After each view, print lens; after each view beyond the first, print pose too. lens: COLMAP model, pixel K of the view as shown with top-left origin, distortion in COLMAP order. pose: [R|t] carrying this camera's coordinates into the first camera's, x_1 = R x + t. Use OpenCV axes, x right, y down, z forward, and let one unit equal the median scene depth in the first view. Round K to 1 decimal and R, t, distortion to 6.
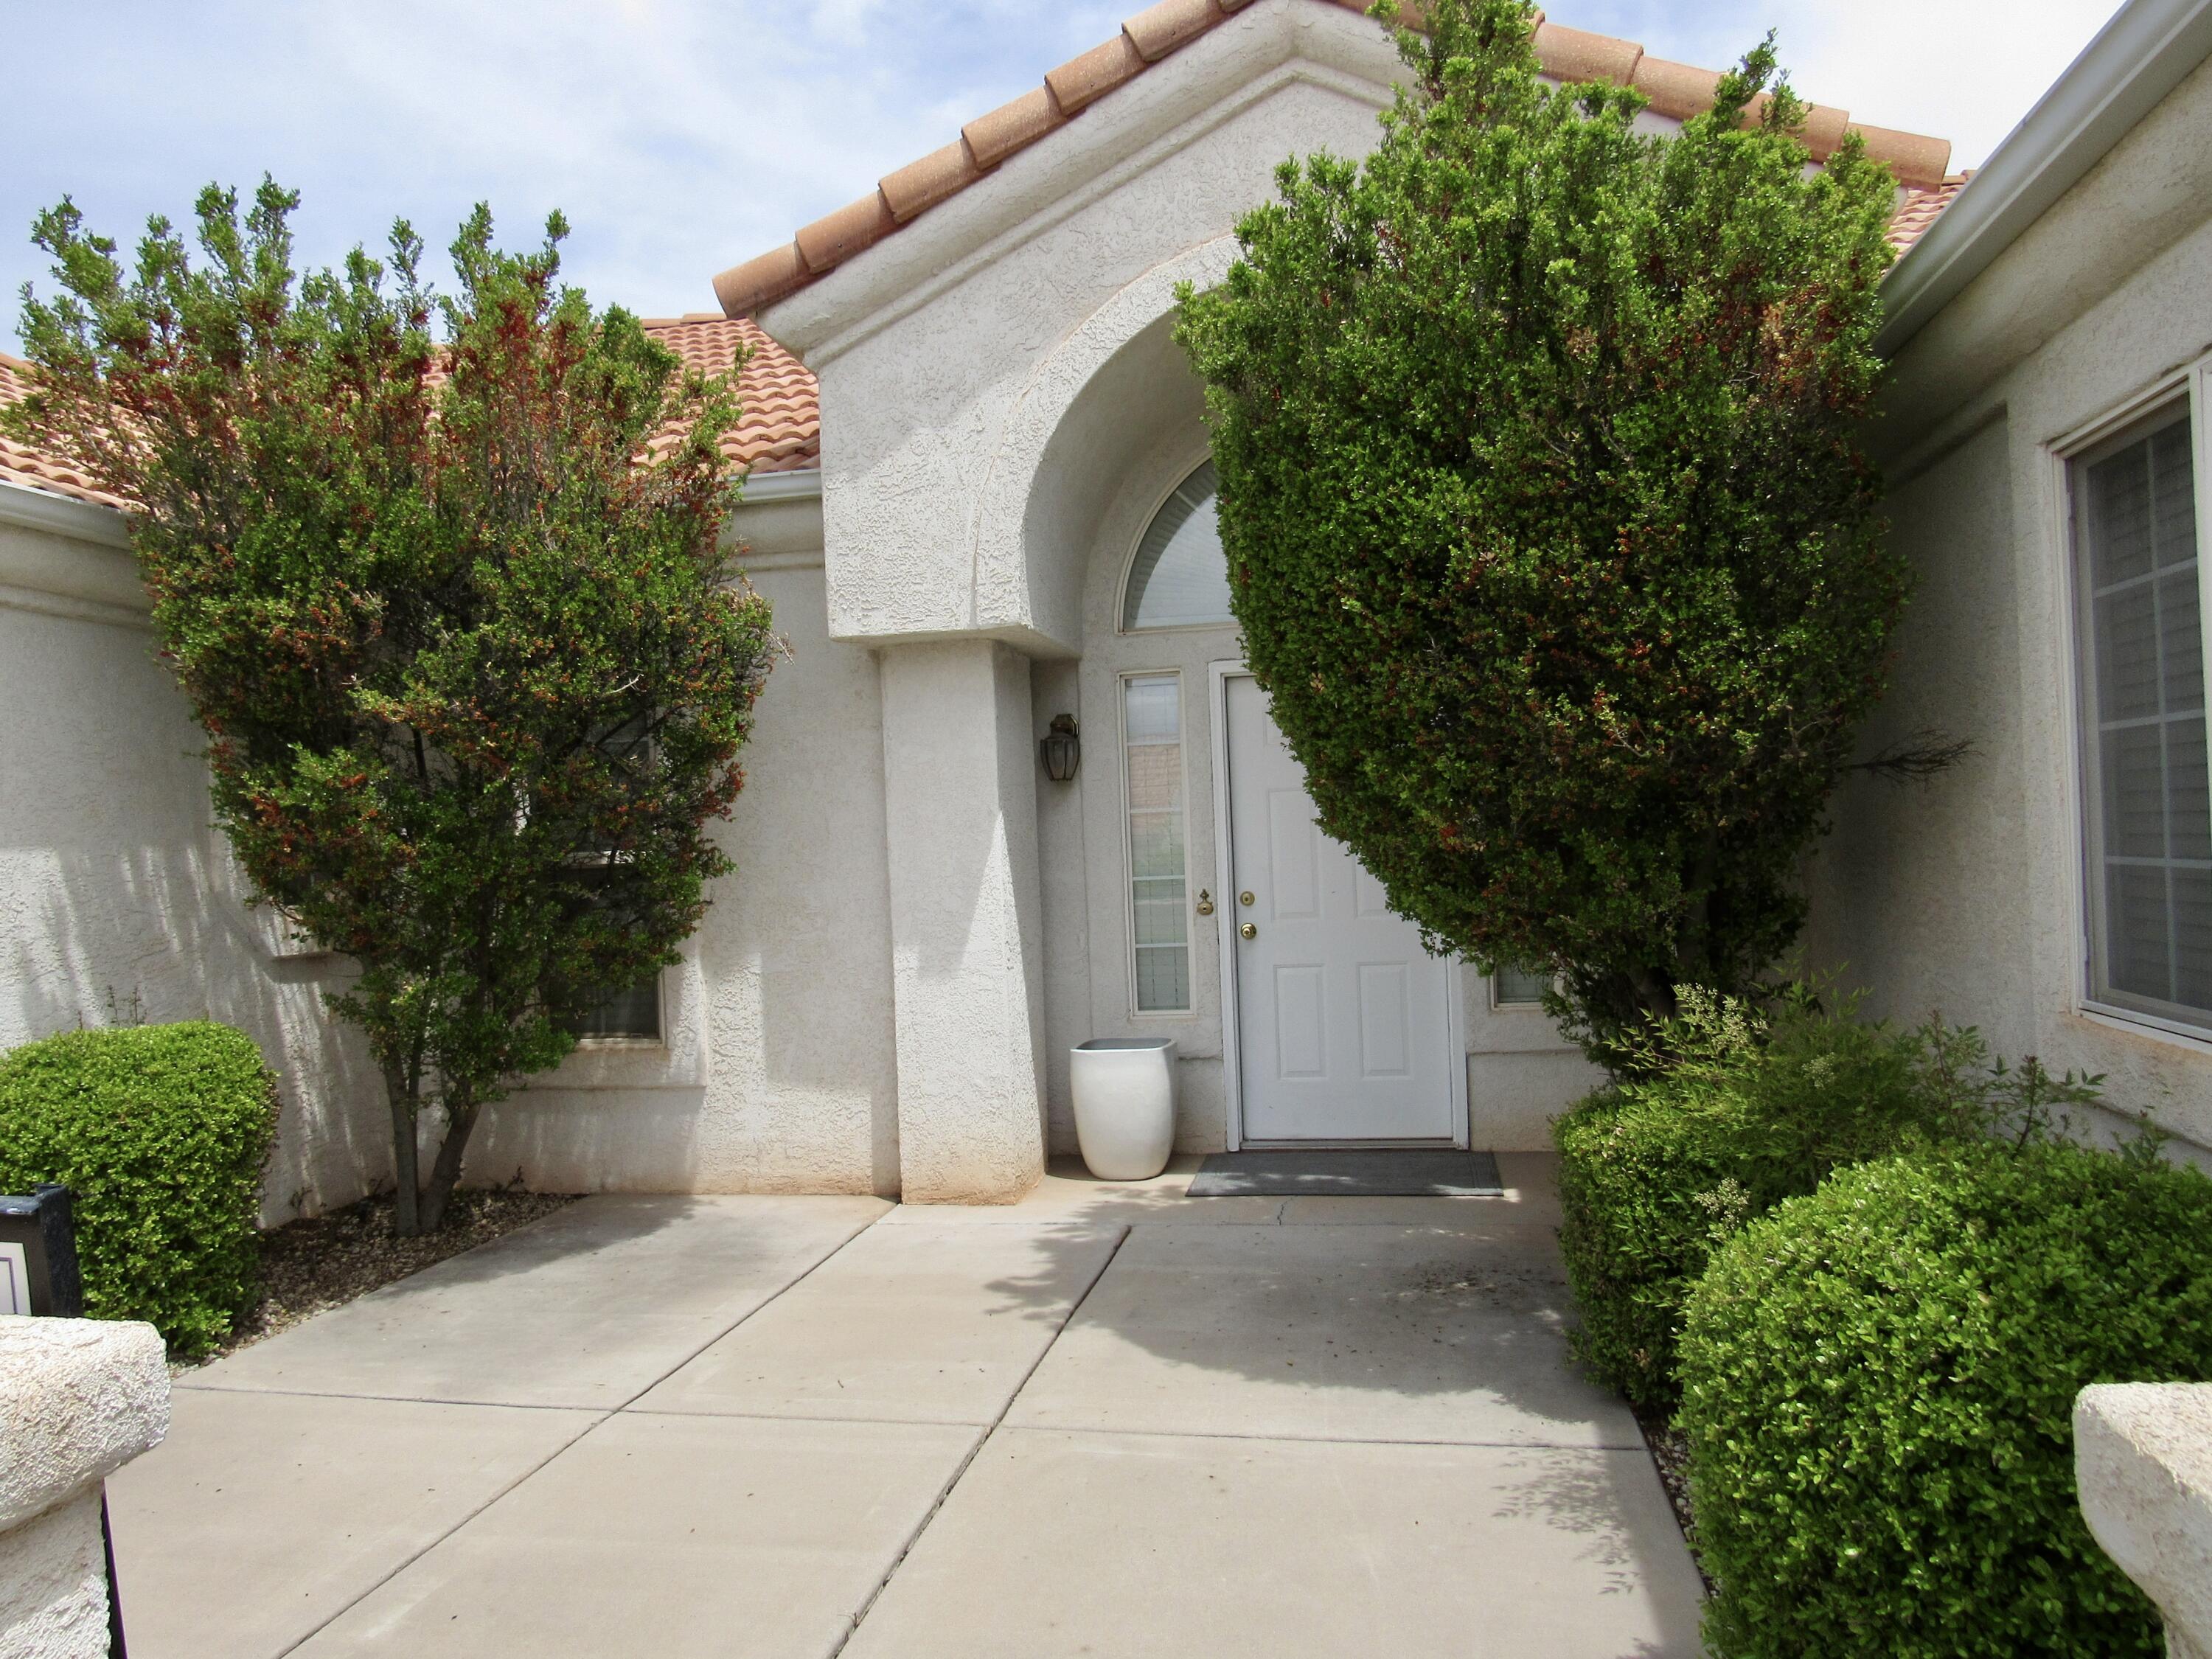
lens RADIAL K [[1545.7, 0, 1109.3], [0, 1545.7, 837.3], [0, 0, 1]] dist [-0.033564, 0.003574]
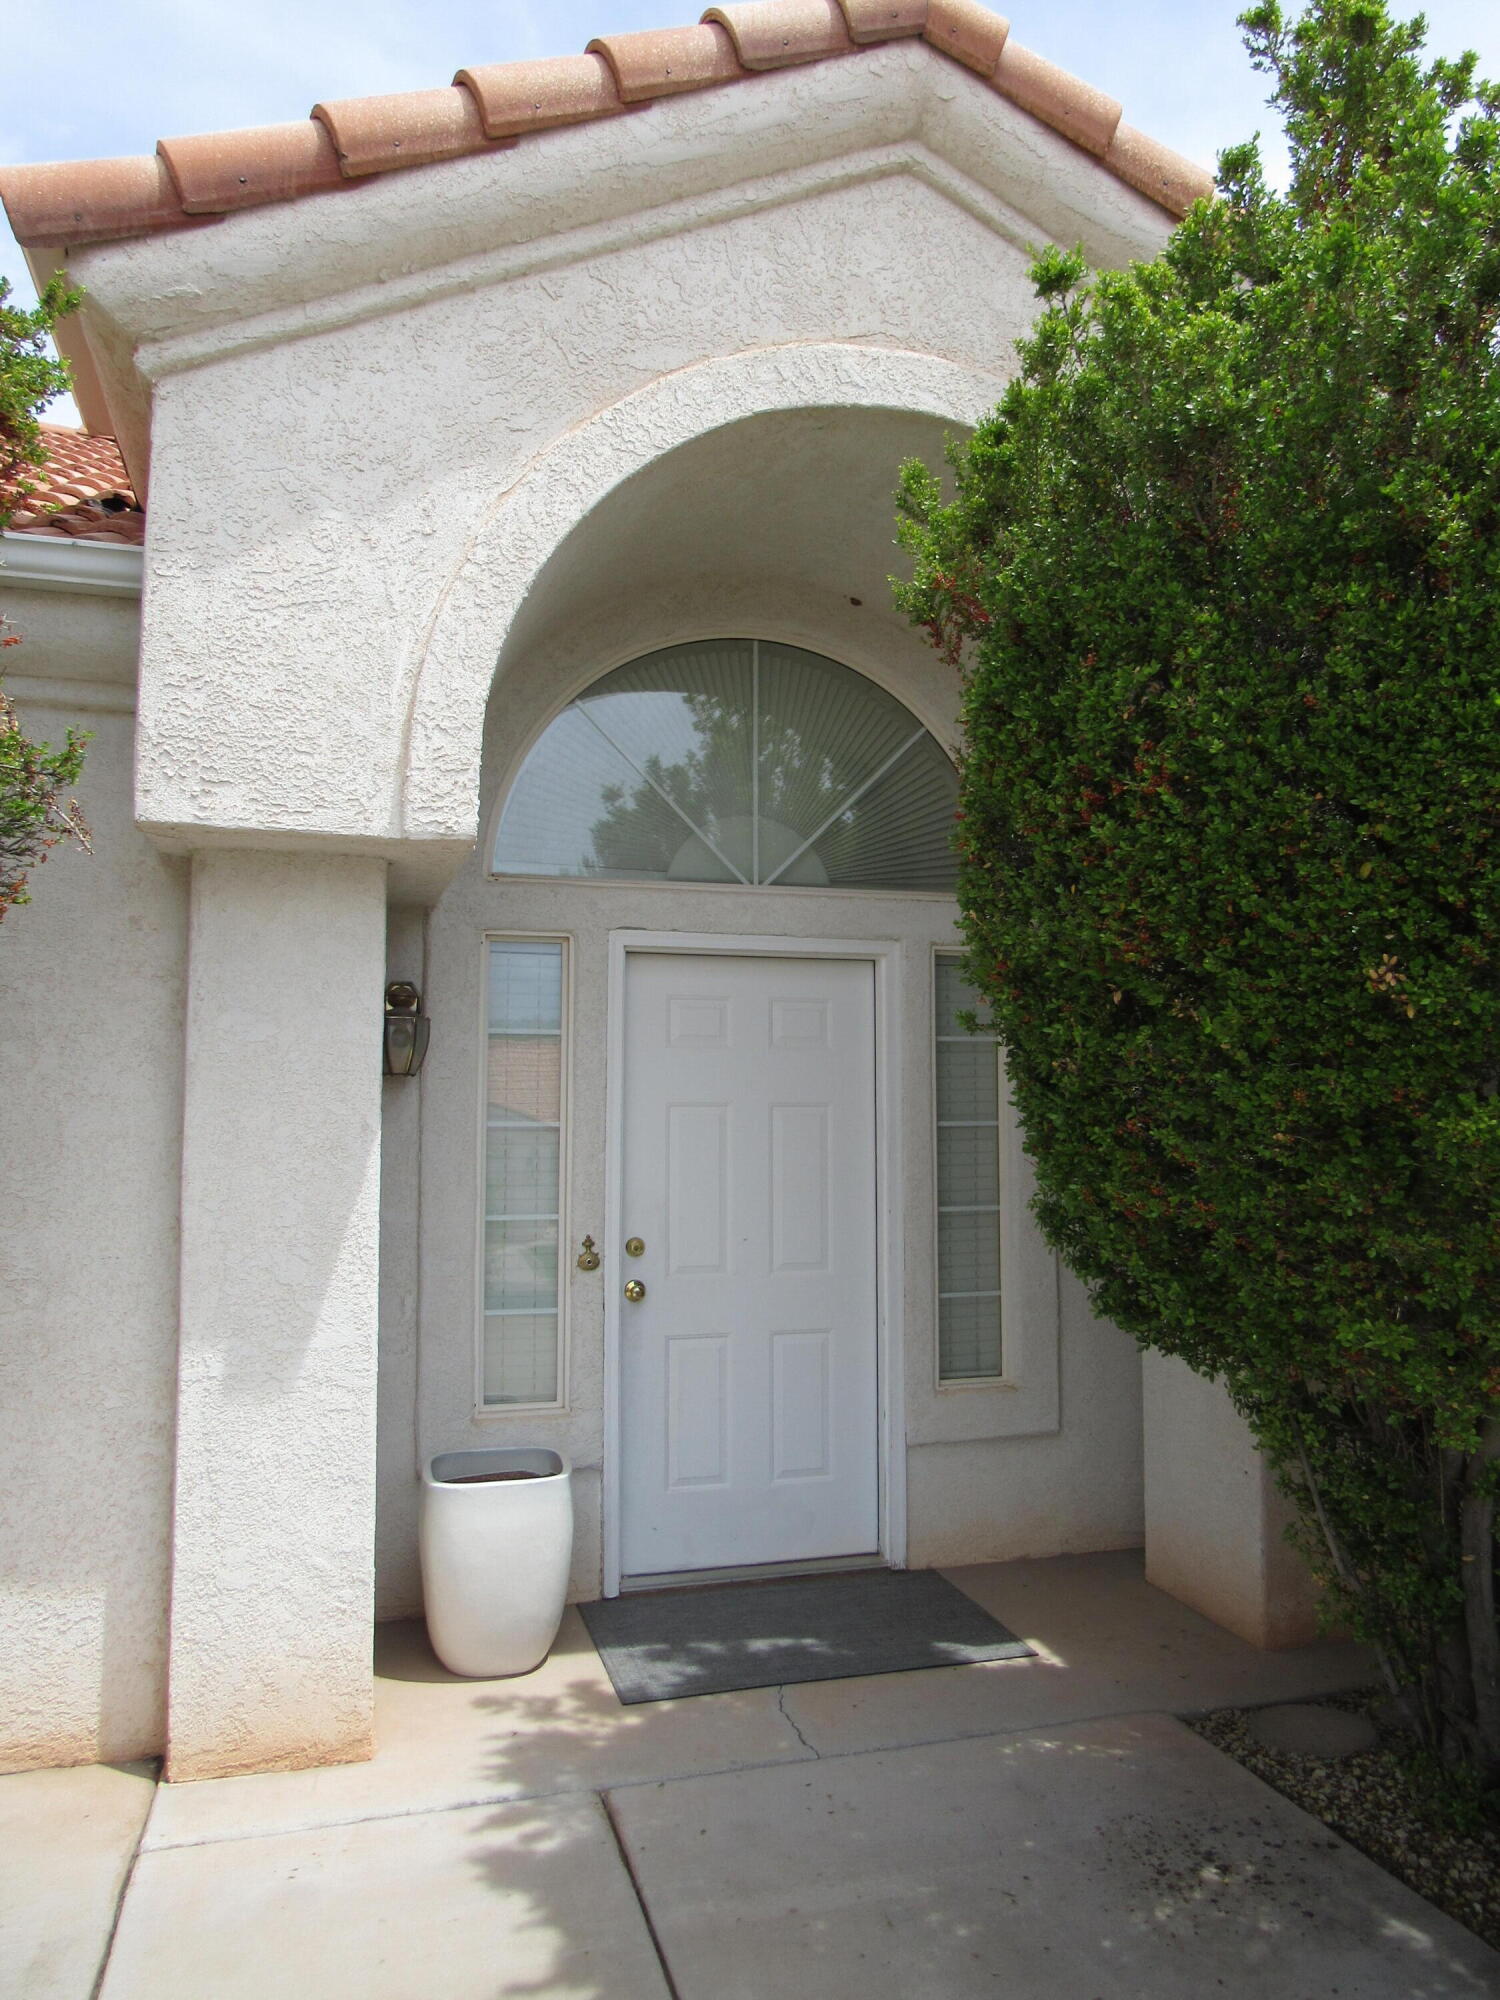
lens RADIAL K [[1397.6, 0, 750.0], [0, 1397.6, 1000.0], [0, 0, 1]] dist [-0.033564, 0.003574]
pose [[0.891041, 0.077928, 0.447184, -0.207413], [-0.040486, 0.994871, -0.092701, -0.022423], [-0.452114, 0.064496, 0.889625, 0.436272]]
